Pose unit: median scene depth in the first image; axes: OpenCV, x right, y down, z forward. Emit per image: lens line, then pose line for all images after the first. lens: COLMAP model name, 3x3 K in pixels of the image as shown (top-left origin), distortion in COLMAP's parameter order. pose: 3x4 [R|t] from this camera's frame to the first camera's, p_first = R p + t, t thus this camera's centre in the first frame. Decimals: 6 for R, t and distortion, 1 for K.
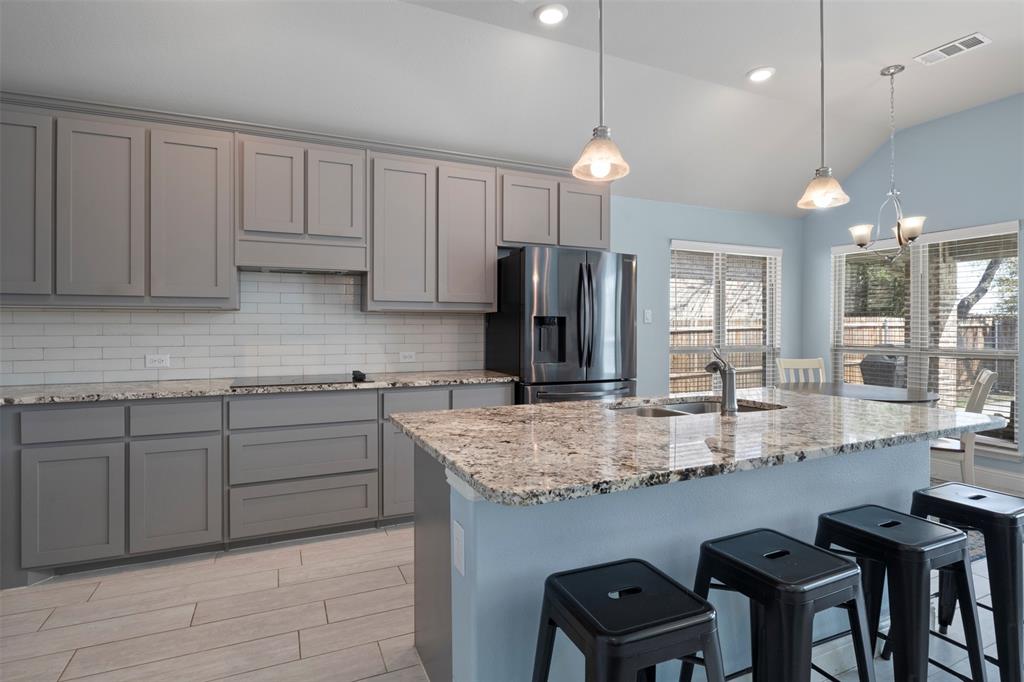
lens RADIAL K [[547.5, 0, 518.2], [0, 547.5, 334.7], [0, 0, 1]] dist [-0.002849, -0.000582]
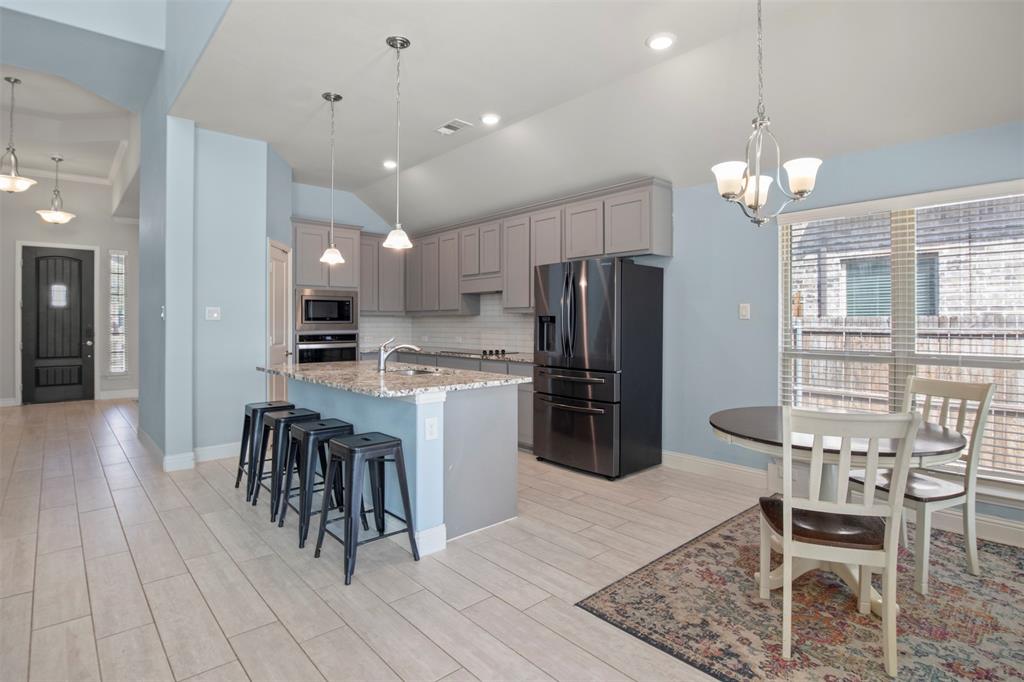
lens RADIAL K [[510.4, 0, 518.9], [0, 510.4, 332.6], [0, 0, 1]] dist [-0.010422, -0.001290]
pose [[0.301496, 0.010631, -0.953408, 1.190745], [-0.013320, 0.999887, 0.006937, 0.002848], [0.953374, 0.010608, 0.301604, 0.555453]]
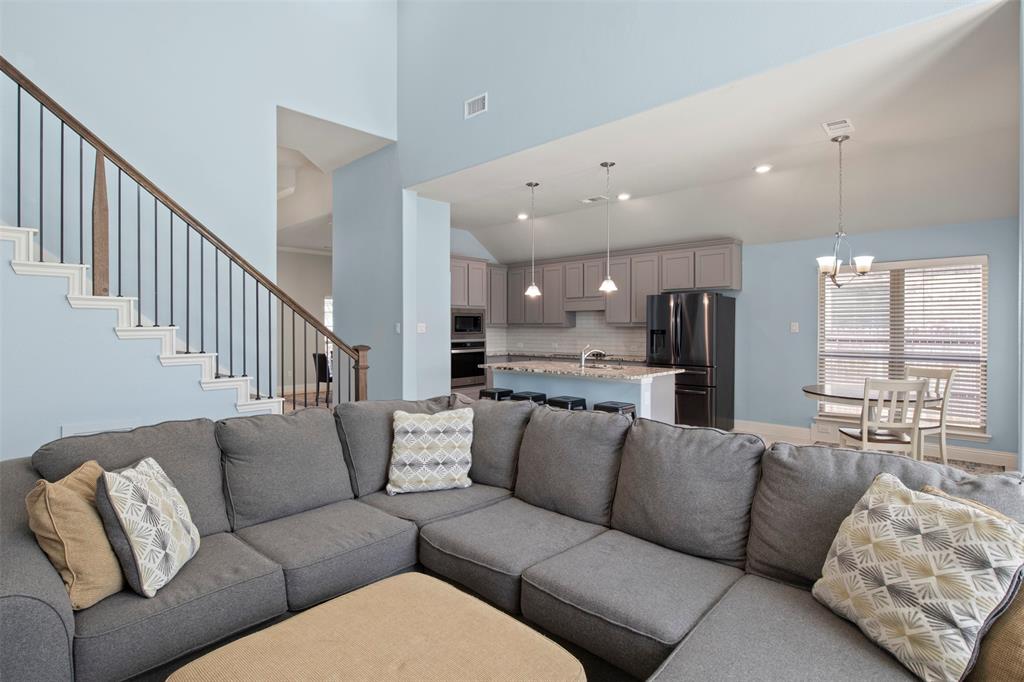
lens RADIAL K [[510.4, 0, 514.4], [0, 510.4, 331.2], [0, 0, 1]] dist [-0.010422, -0.001290]
pose [[0.371237, 0.000138, -0.928538, 1.517458], [-0.014100, 0.999886, -0.005488, -0.008360], [0.928431, 0.015129, 0.371197, -0.145821]]
